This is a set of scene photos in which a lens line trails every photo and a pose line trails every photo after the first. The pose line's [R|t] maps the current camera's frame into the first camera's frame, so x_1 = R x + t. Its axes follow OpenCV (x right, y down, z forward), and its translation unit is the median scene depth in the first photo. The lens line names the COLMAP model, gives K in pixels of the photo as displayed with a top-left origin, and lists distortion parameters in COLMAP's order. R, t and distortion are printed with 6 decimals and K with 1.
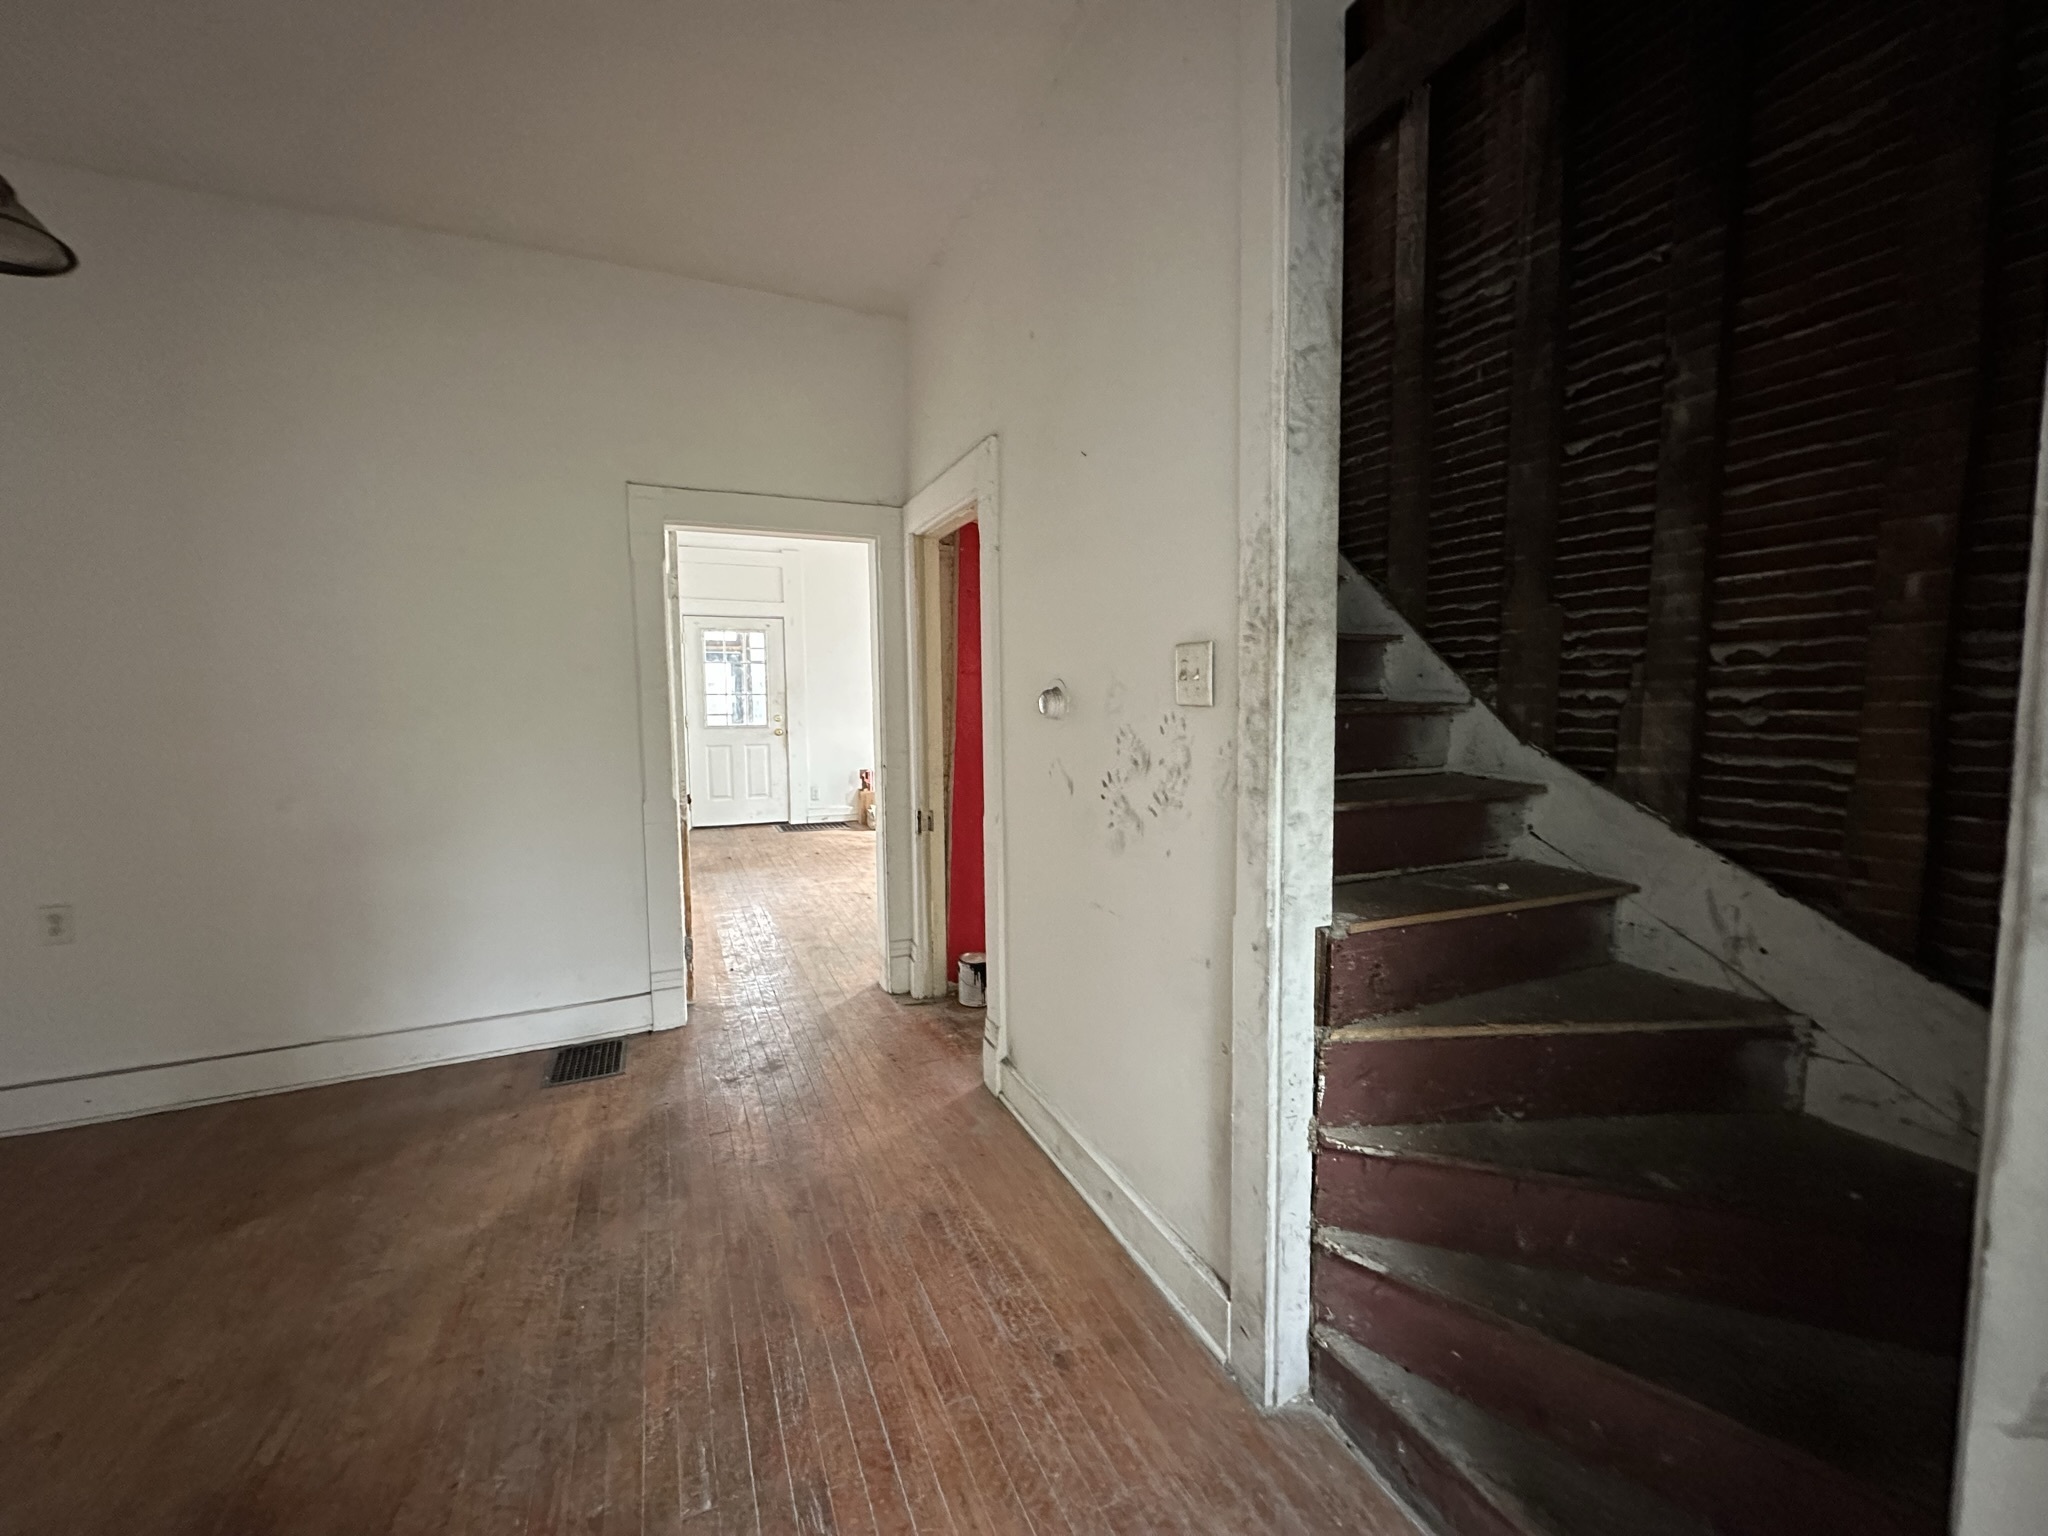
lens RADIAL K [[814.5, 0, 1019.3], [0, 814.5, 769.7], [0, 0, 1]] dist [-0.002708, -0.000385]
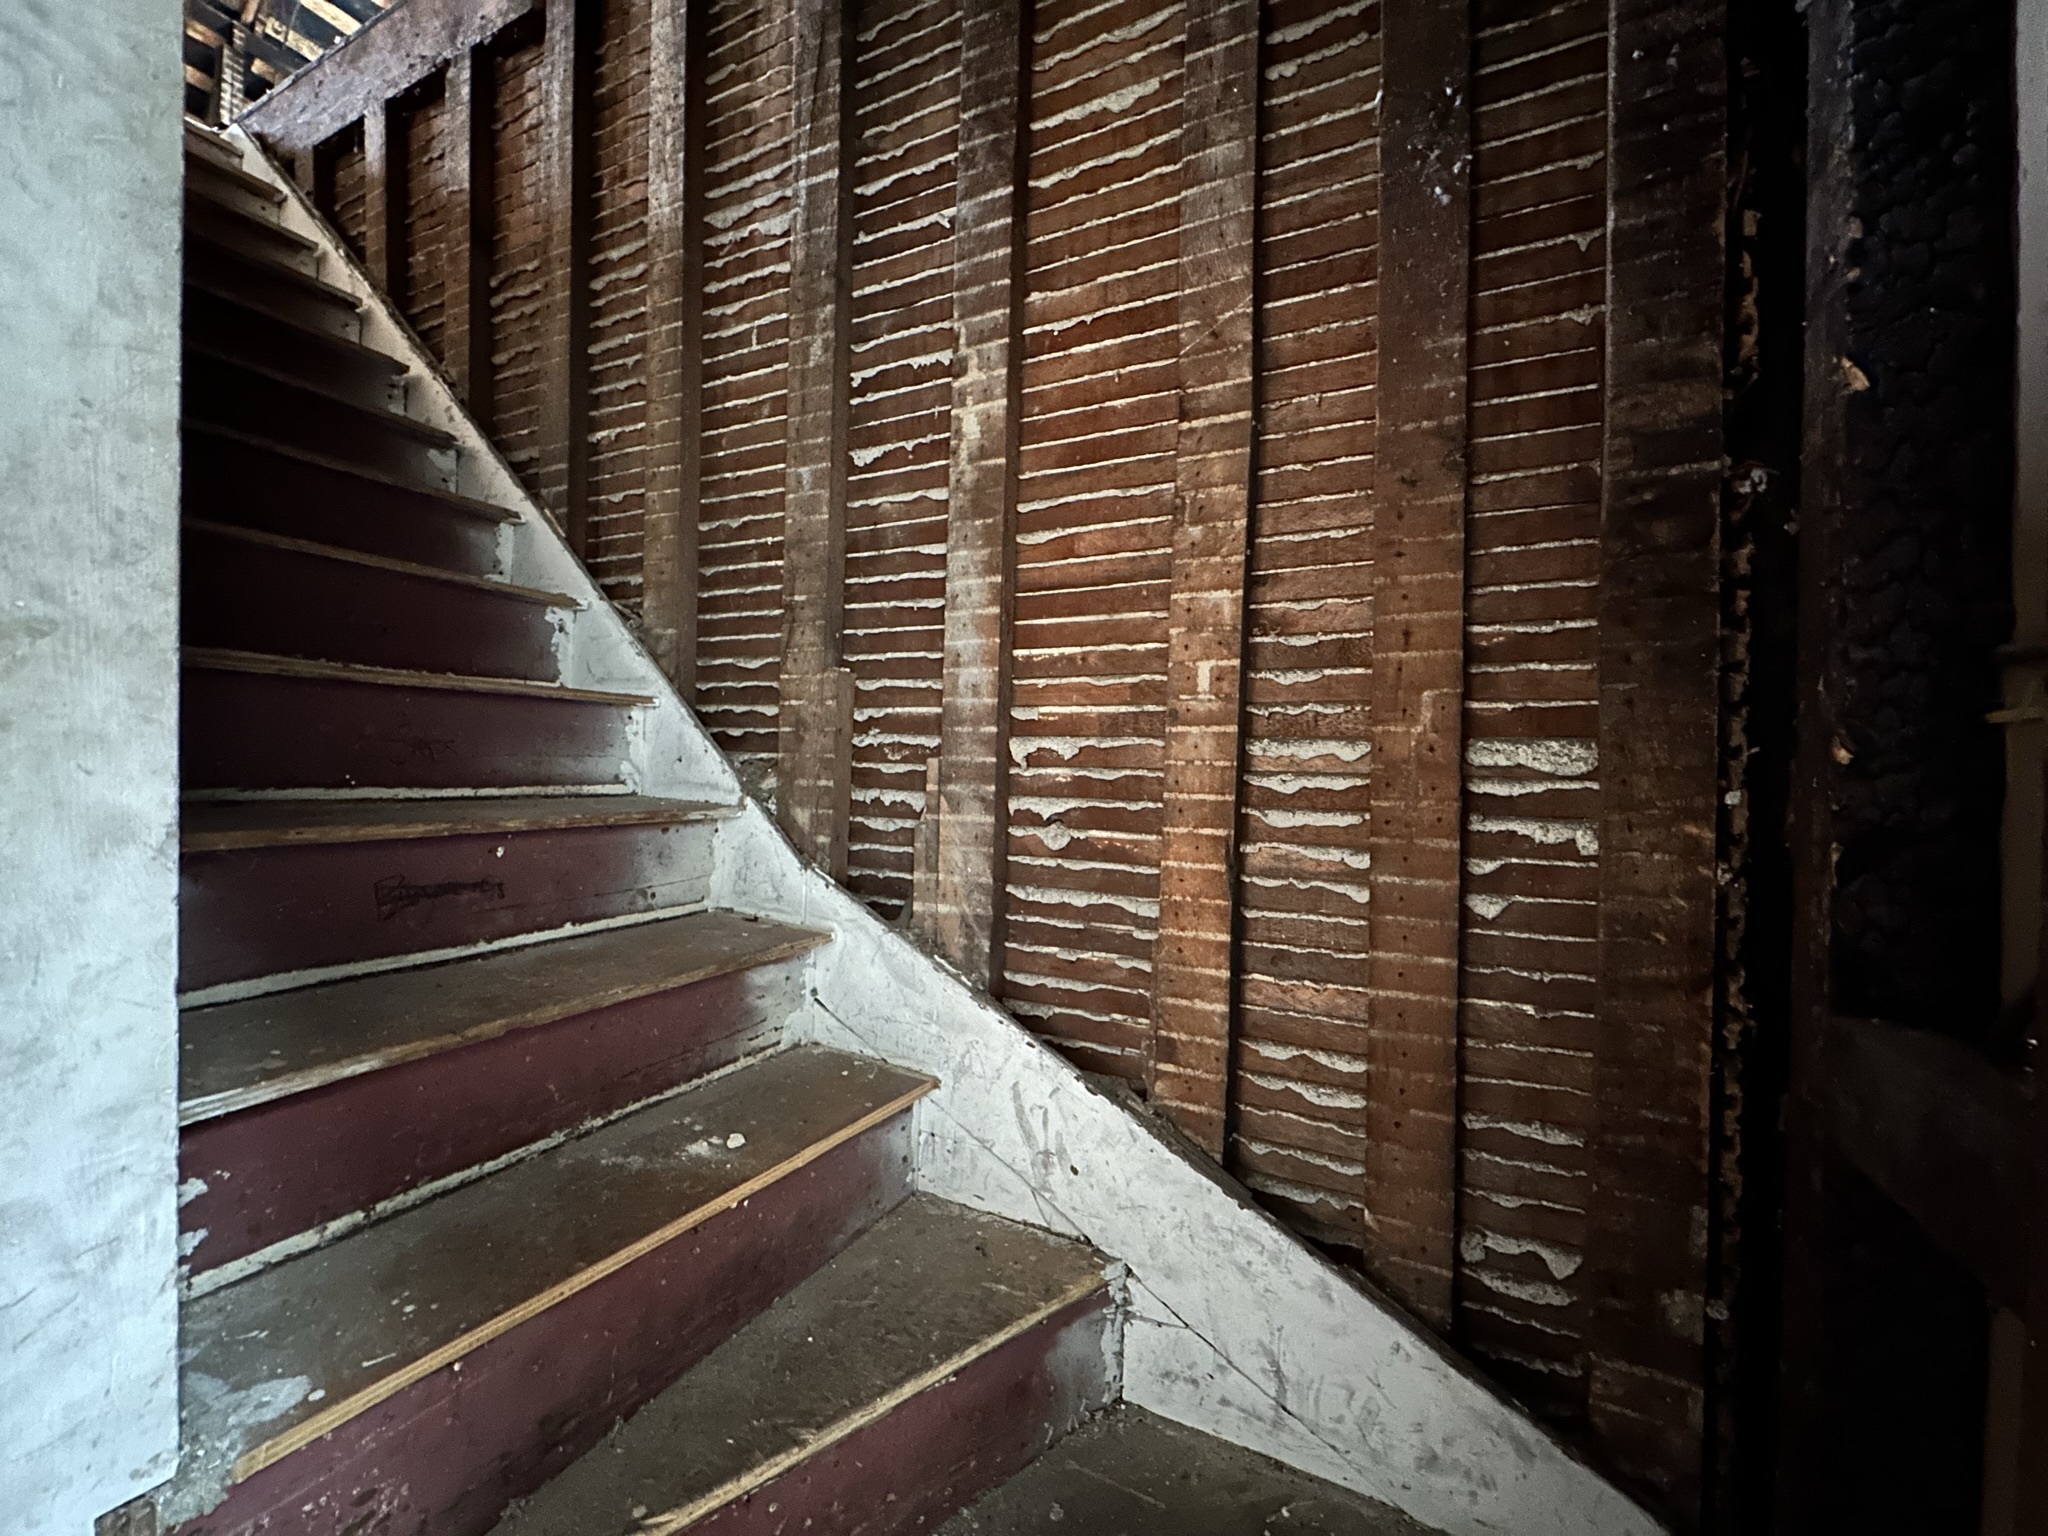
lens RADIAL K [[814.5, 0, 1019.3], [0, 814.5, 769.7], [0, 0, 1]] dist [-0.002708, -0.000385]
pose [[0.780831, 0.021125, 0.624386, 0.368491], [0.024833, 0.997589, -0.064806, -0.071826], [-0.624249, 0.066108, 0.778423, 0.391236]]
